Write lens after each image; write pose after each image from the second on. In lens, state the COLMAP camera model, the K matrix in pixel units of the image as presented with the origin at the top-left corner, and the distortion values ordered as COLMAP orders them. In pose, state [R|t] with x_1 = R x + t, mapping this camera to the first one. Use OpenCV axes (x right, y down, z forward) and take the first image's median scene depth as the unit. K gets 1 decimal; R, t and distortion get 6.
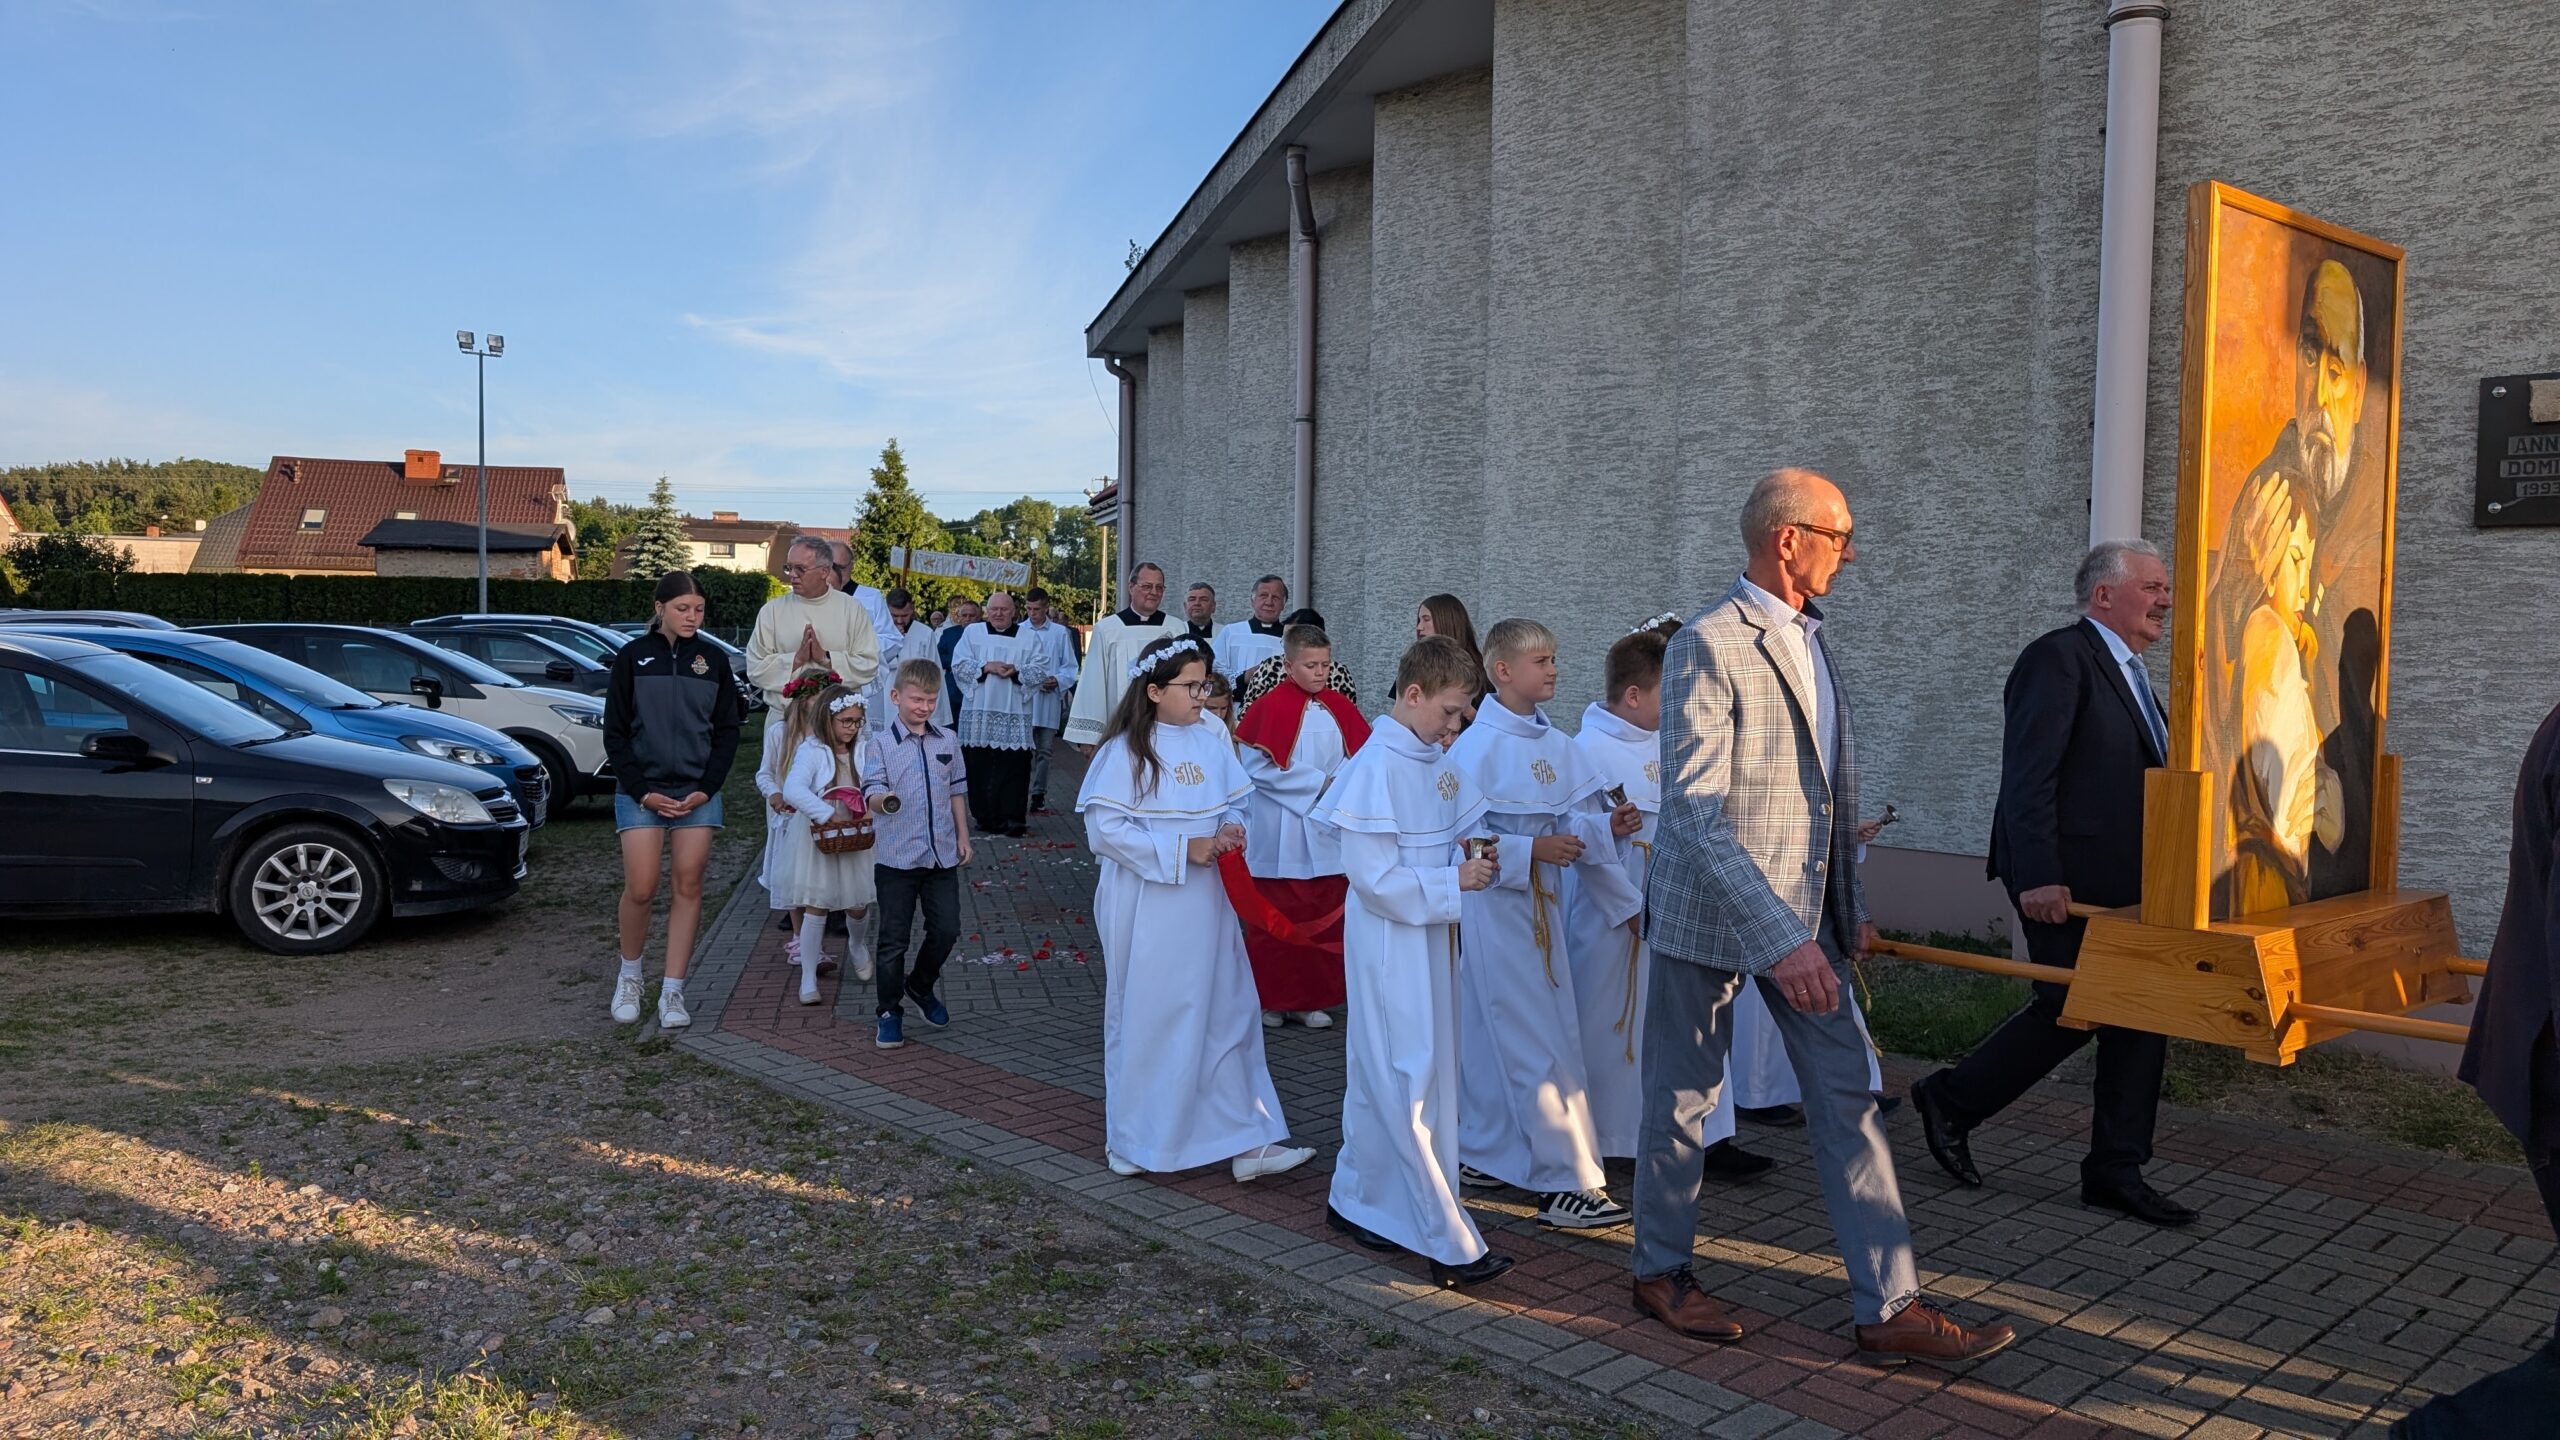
lens RADIAL K [[1825.8, 0, 1288.5], [0, 1825.8, 650.7], [0, 0, 1]] dist [0.007431, -0.002340]
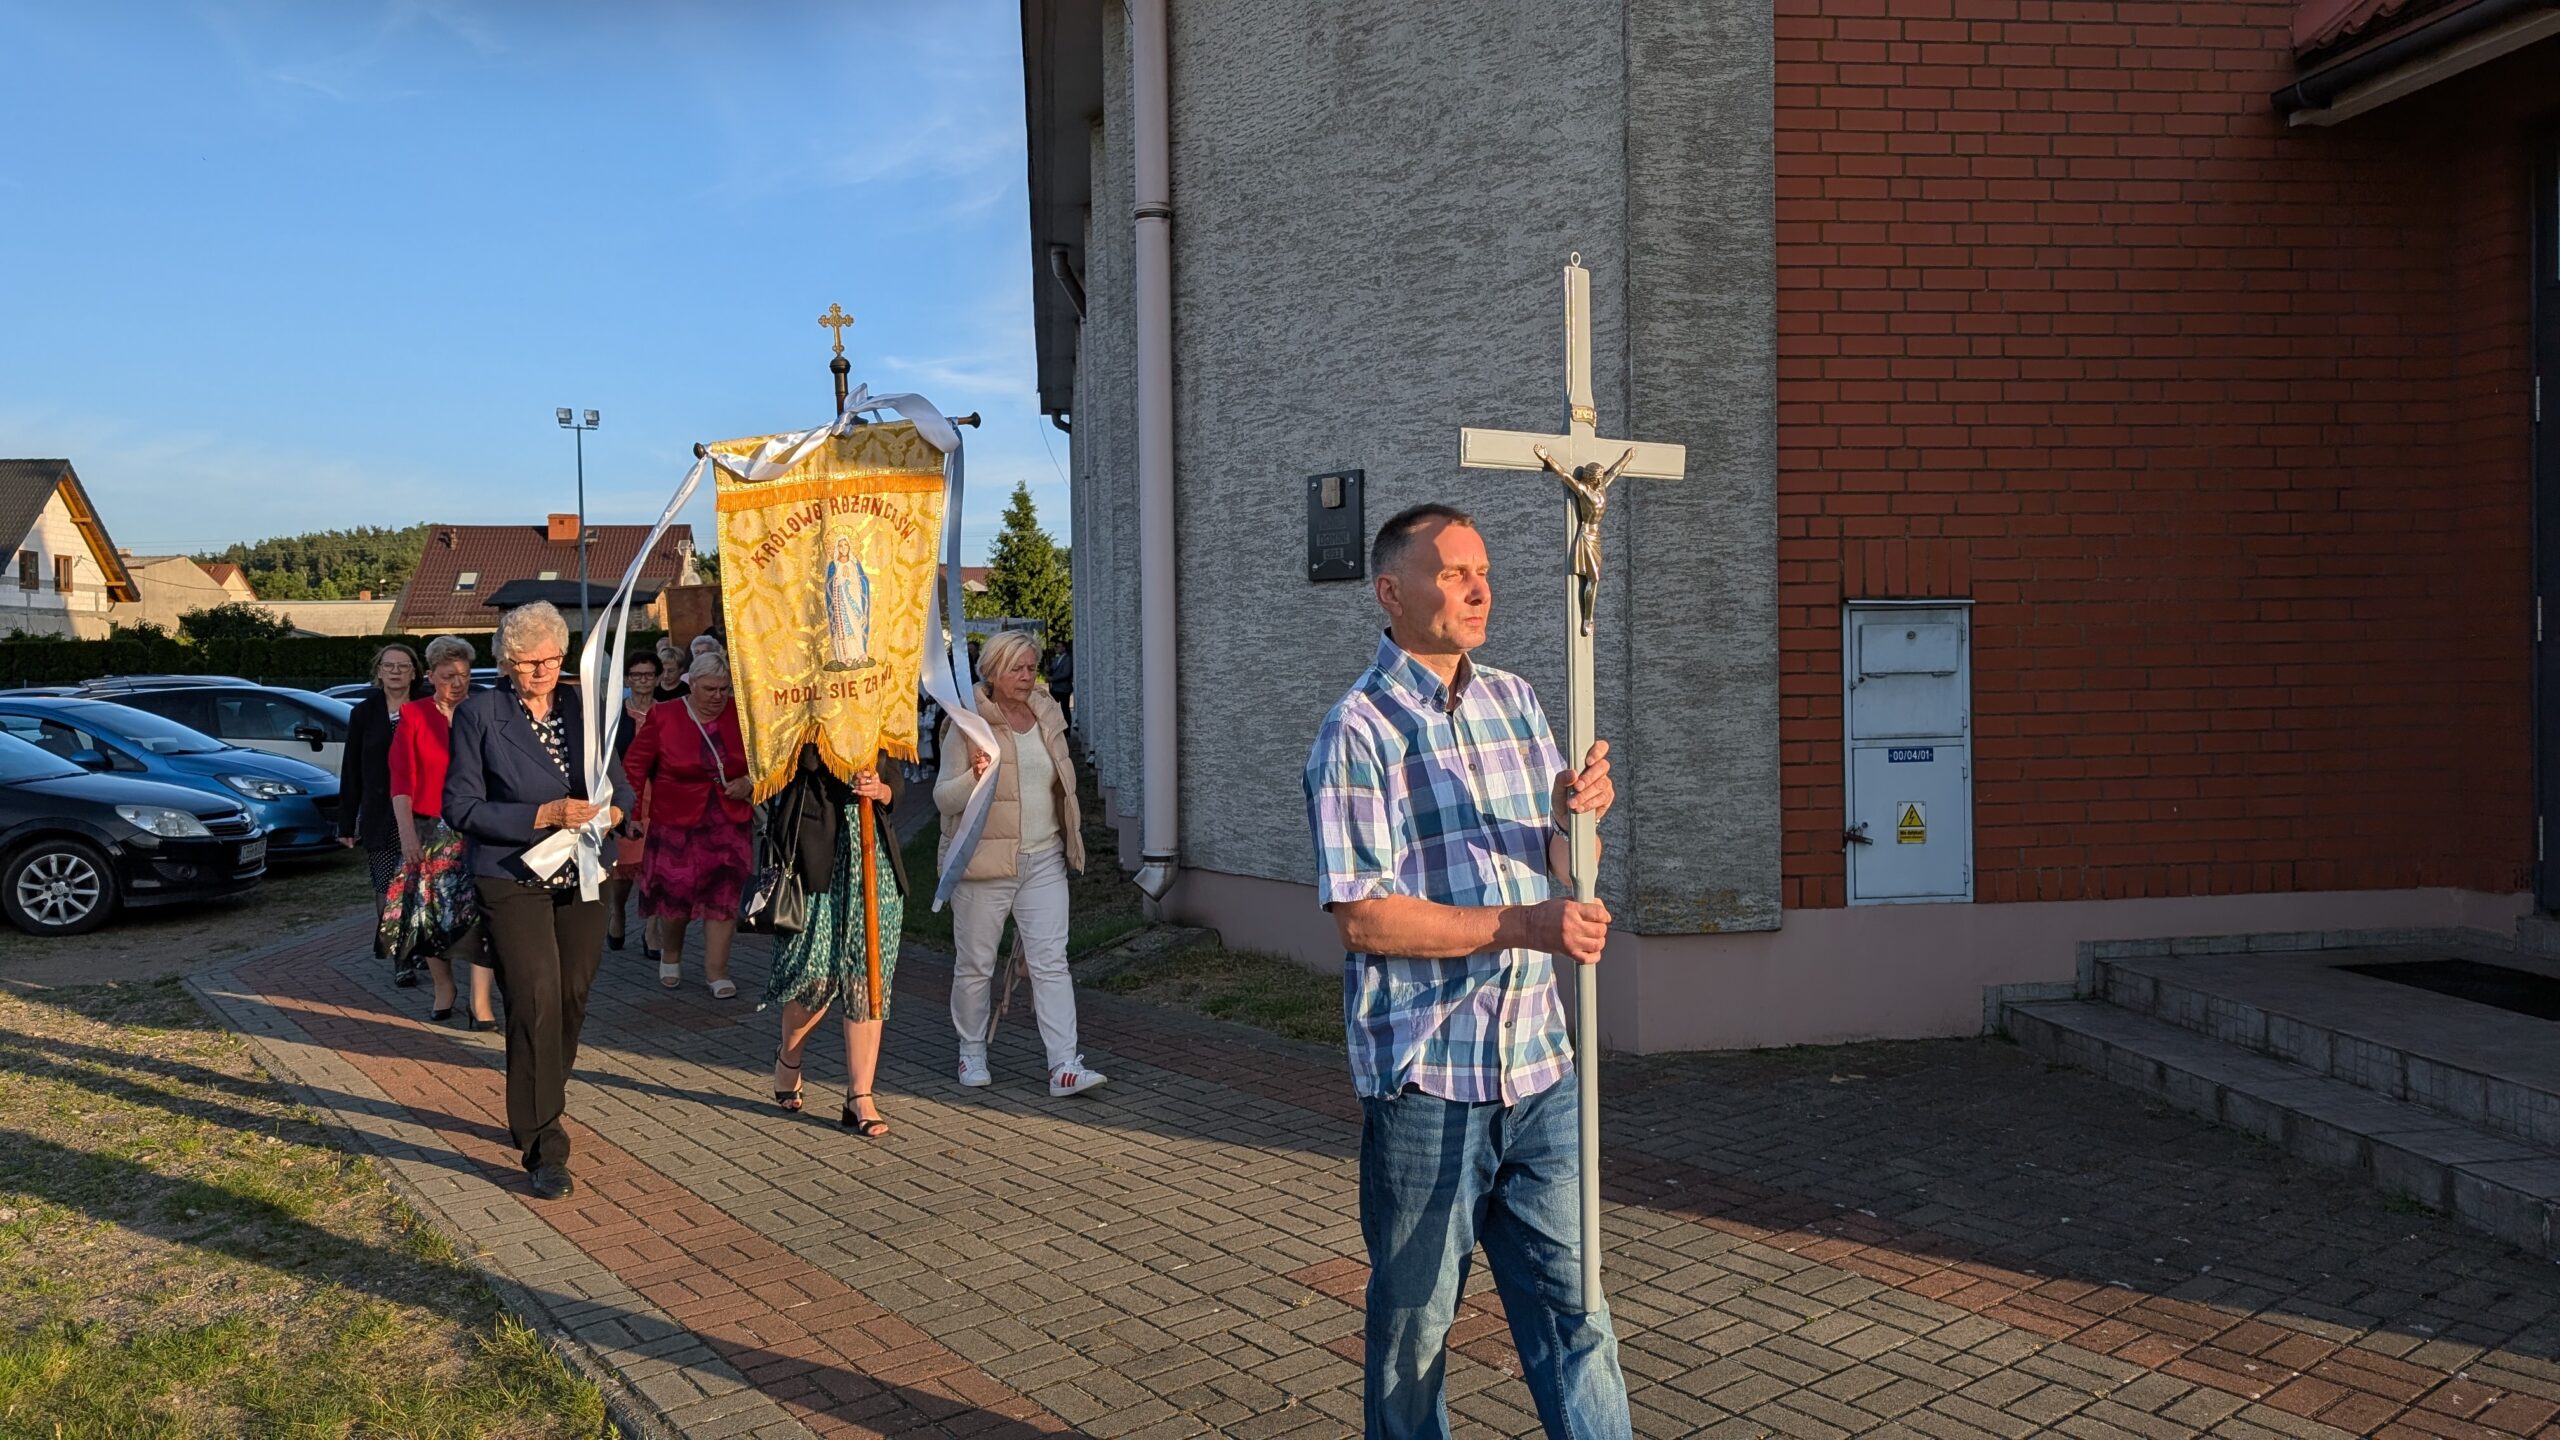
lens RADIAL K [[1801.2, 0, 1316.6], [0, 1801.2, 685.2], [0, 0, 1]] dist [0.045708, -0.042331]
pose [[0.994957, -0.034211, -0.094284, 0.487551], [0.035043, 0.999360, 0.007188, 0.002129], [0.093978, -0.010456, 0.995519, -0.243639]]
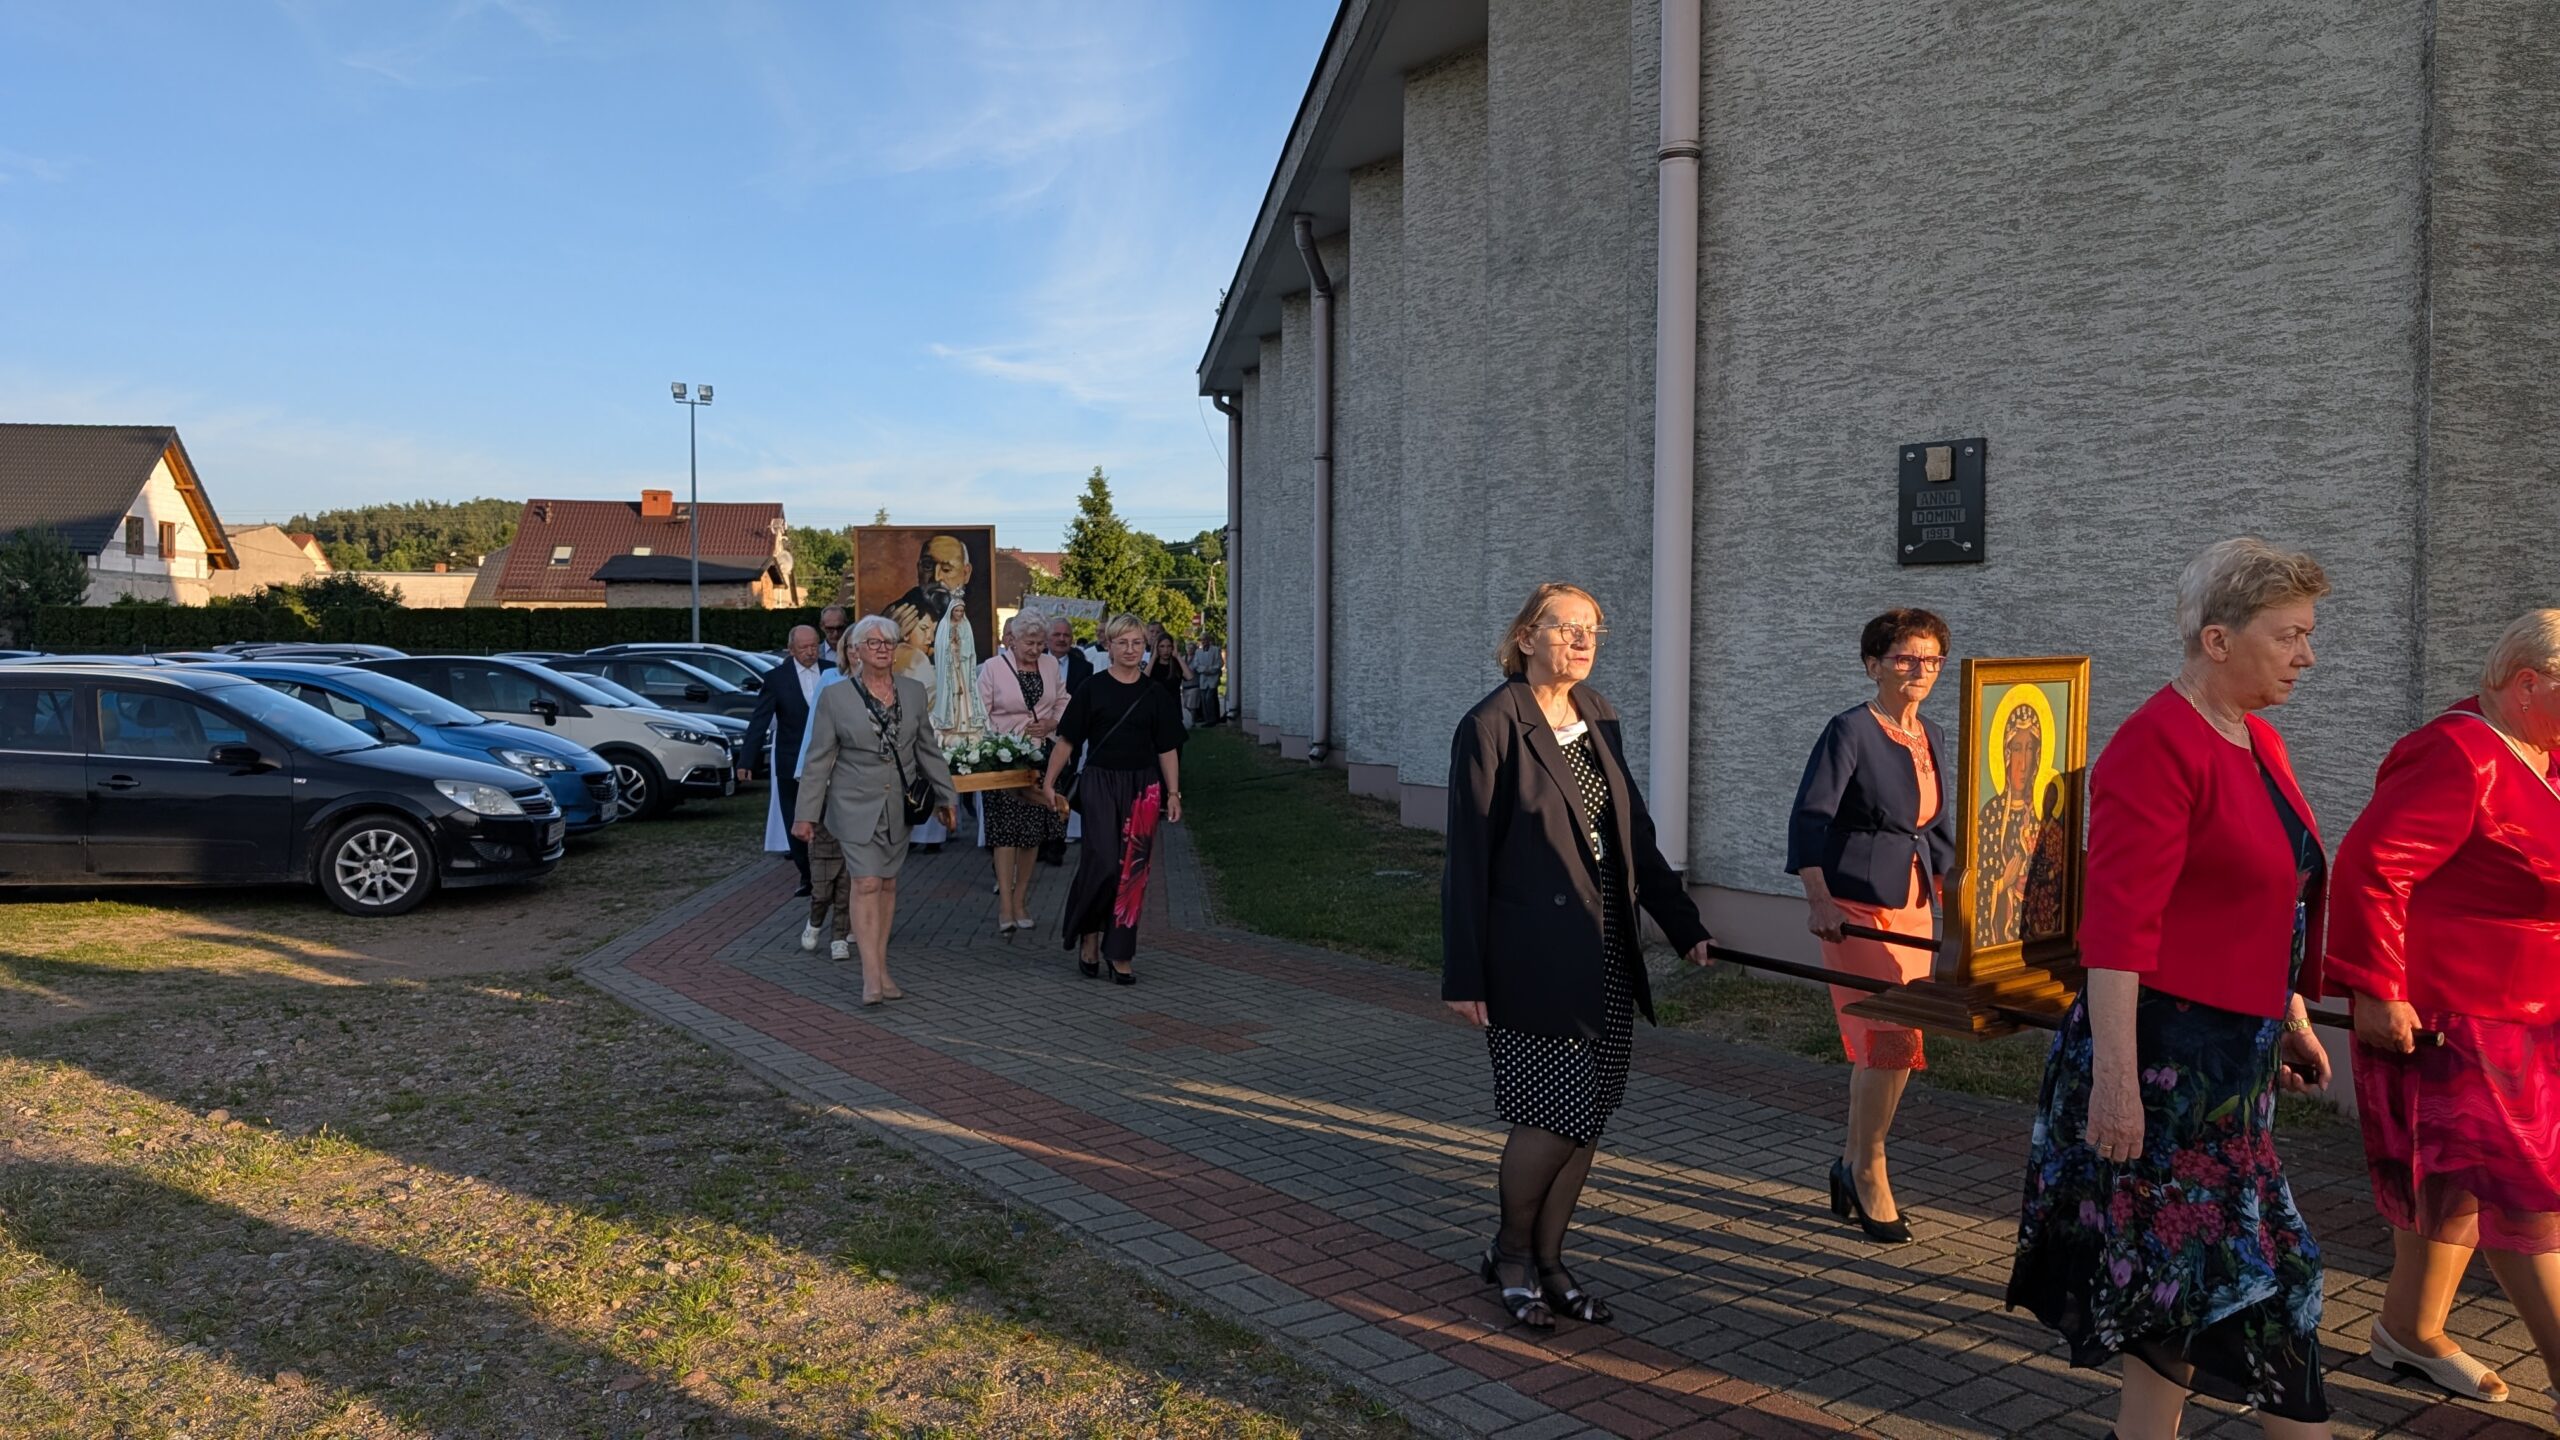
lens RADIAL K [[1825.8, 0, 1288.5], [0, 1825.8, 650.7], [0, 0, 1]] dist [0.007431, -0.002340]
pose [[0.991581, -0.013044, -0.128831, 0.246660], [0.012008, 0.999889, -0.008818, -0.001808], [0.128932, 0.007196, 0.991627, -0.180486]]
